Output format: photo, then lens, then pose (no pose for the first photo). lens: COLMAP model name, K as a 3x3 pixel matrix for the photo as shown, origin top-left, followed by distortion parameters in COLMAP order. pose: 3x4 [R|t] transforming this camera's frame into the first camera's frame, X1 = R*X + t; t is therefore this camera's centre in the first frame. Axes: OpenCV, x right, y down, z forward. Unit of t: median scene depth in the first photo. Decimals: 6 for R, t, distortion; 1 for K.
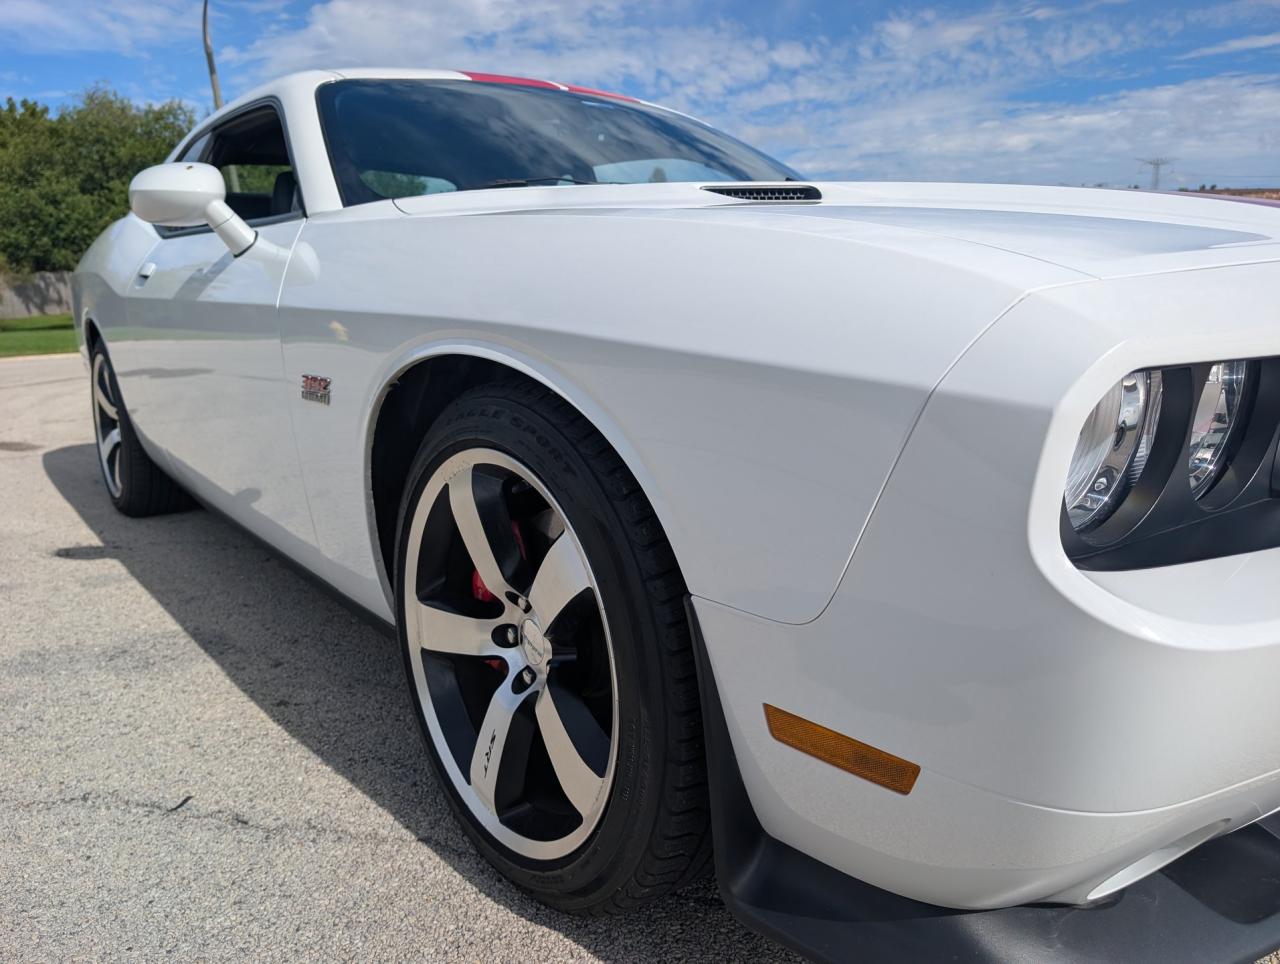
lens RADIAL K [[924.3, 0, 640.0], [0, 924.3, 482.0], [0, 0, 1]] dist [0.007634, -0.007788]
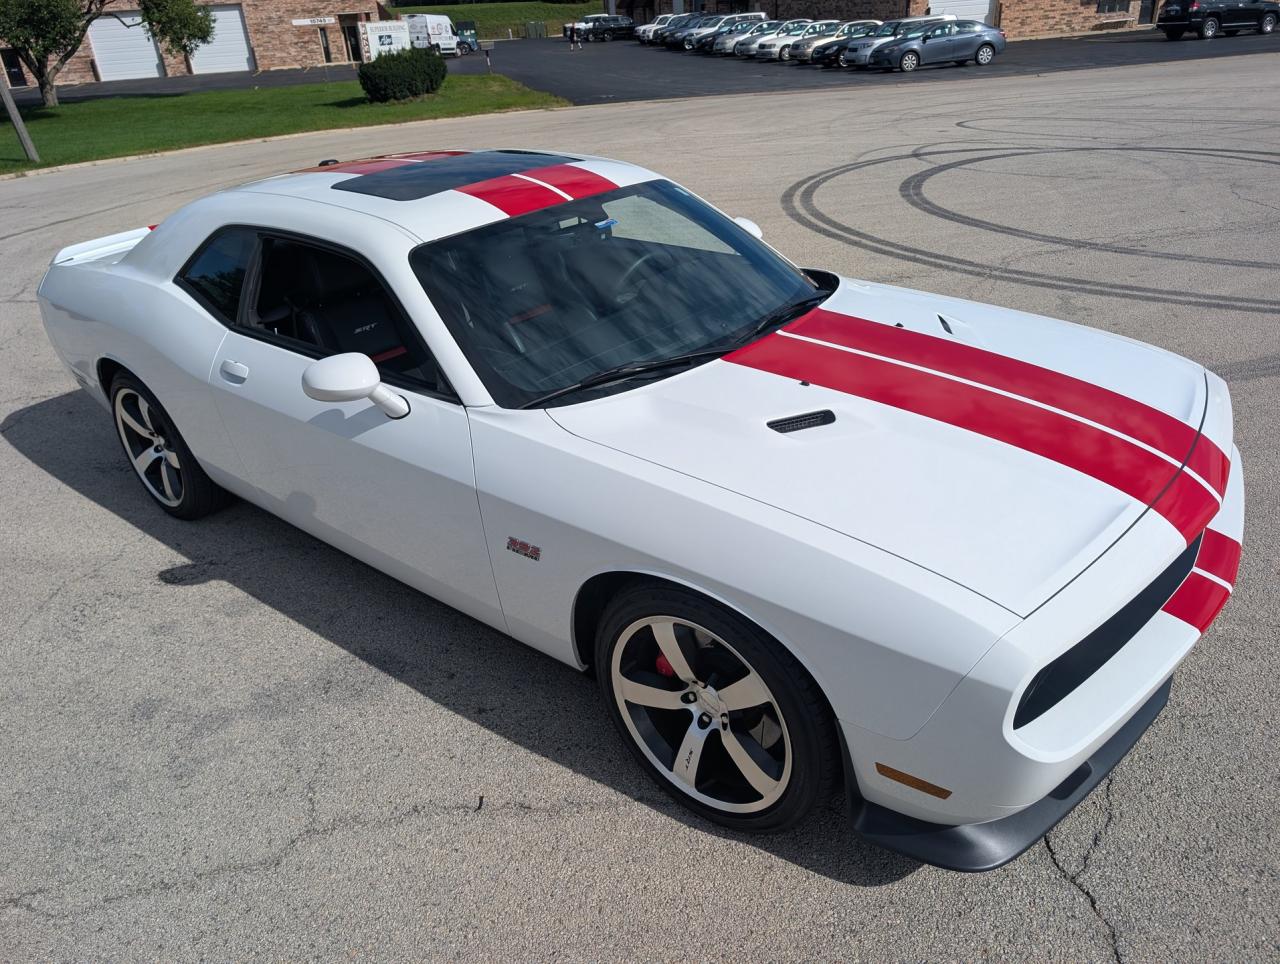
lens RADIAL K [[926.9, 0, 642.3], [0, 926.9, 468.2], [0, 0, 1]] dist [0.012315, -0.007109]
pose [[0.975053, -0.140485, 0.171860, -0.496112], [0.094210, 0.962959, 0.252655, -0.752050], [-0.200988, -0.230161, 0.952171, -0.617440]]
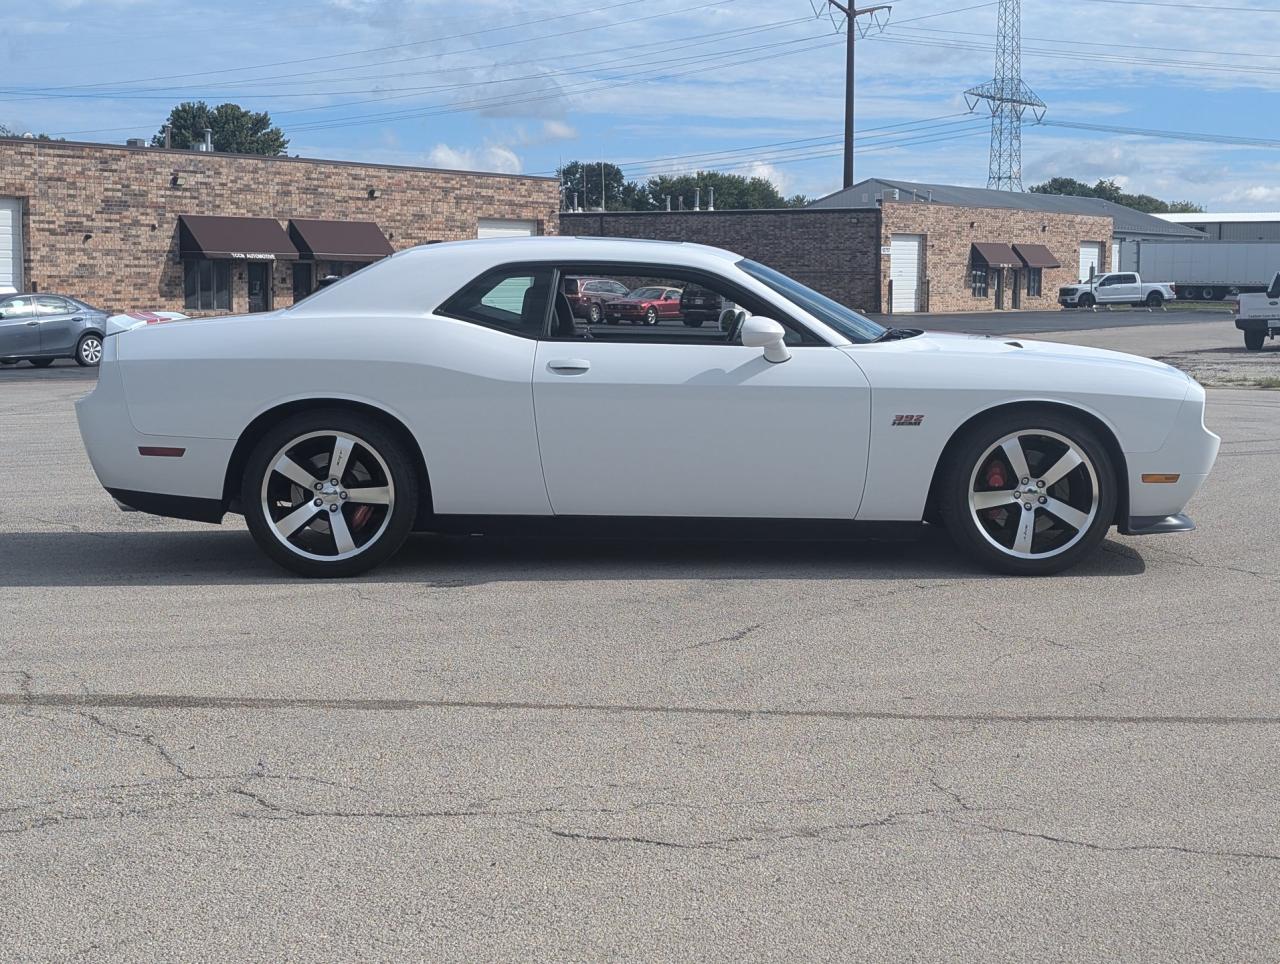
lens RADIAL K [[2054.4, 0, 620.5], [0, 2054.4, 480.4], [0, 0, 1]] dist [0.263804, -1.274635]
pose [[0.601463, -0.061851, 0.796503, -6.418361], [0.151407, 0.987755, -0.037629, 0.182921], [-0.784422, 0.143229, 0.603463, -2.094854]]
